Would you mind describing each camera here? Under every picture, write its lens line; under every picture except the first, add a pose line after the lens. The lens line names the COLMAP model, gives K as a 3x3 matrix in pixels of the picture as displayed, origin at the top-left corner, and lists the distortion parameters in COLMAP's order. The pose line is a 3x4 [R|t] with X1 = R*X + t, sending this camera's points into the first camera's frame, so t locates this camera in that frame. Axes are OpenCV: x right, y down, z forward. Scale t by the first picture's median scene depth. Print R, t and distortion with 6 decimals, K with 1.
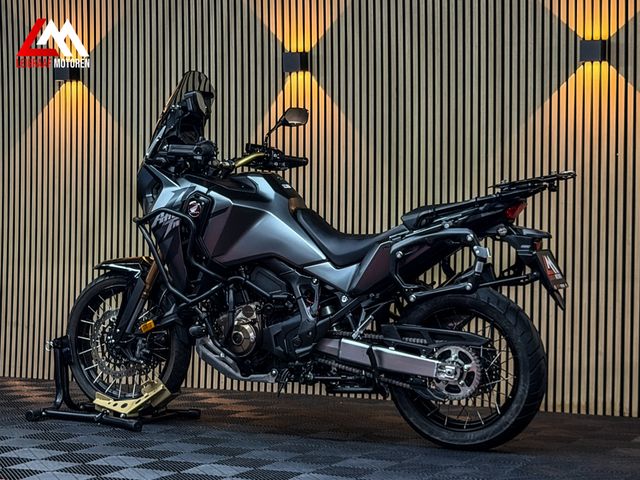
lens RADIAL K [[1457.2, 0, 320.0], [0, 1457.2, 240.0], [0, 0, 1]] dist [0.107149, 0.502632]
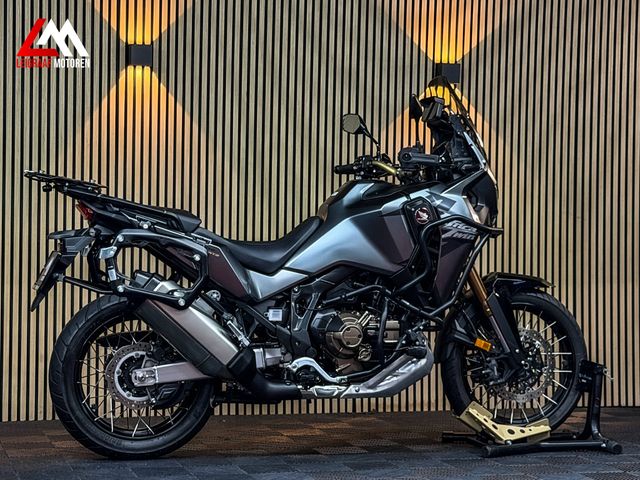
lens RADIAL K [[1423.0, 0, 320.0], [0, 1423.0, 240.0], [0, 0, 1]] dist [0.354013, -3.116244]
pose [[0.750046, 0.003848, 0.661374, -0.577659], [0.000177, 0.999982, -0.006019, -0.000122], [-0.661385, 0.004631, 0.750032, 0.271762]]
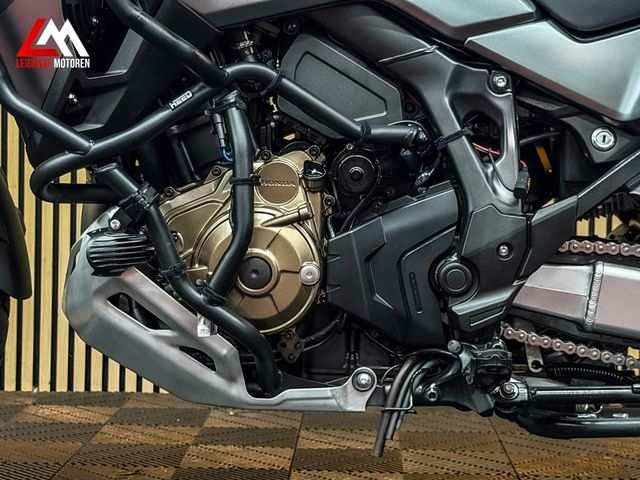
lens RADIAL K [[1457.2, 0, 320.0], [0, 1457.2, 240.0], [0, 0, 1]] dist [0.107149, 0.502632]
pose [[0.915623, -0.018607, 0.401606, -0.140958], [-0.003165, 0.998564, 0.053480, 0.038524], [-0.402025, -0.050238, 0.914250, 0.619894]]
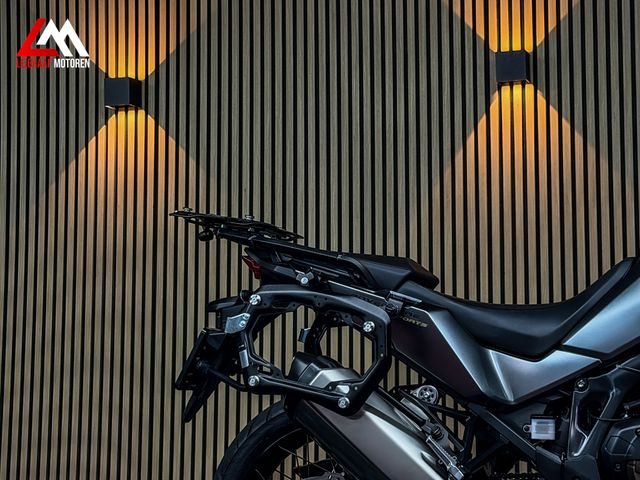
lens RADIAL K [[1444.9, 0, 320.0], [0, 1444.9, 240.0], [0, 0, 1]] dist [0.095612, 0.275857]
pose [[0.990869, 0.009692, 0.134483, -0.202792], [0.006955, 0.992411, -0.122767, 0.033379], [-0.134652, 0.122581, 0.983282, 0.432377]]
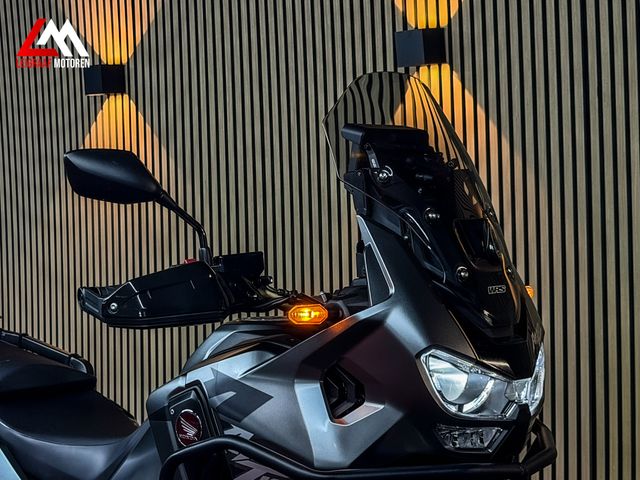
lens RADIAL K [[1444.9, 0, 320.0], [0, 1444.9, 240.0], [0, 0, 1]] dist [0.095612, 0.275857]
pose [[0.949825, -0.014544, -0.312442, 0.125878], [0.023001, 0.999462, 0.023398, -0.069736], [0.311933, -0.029411, 0.949649, 0.518189]]
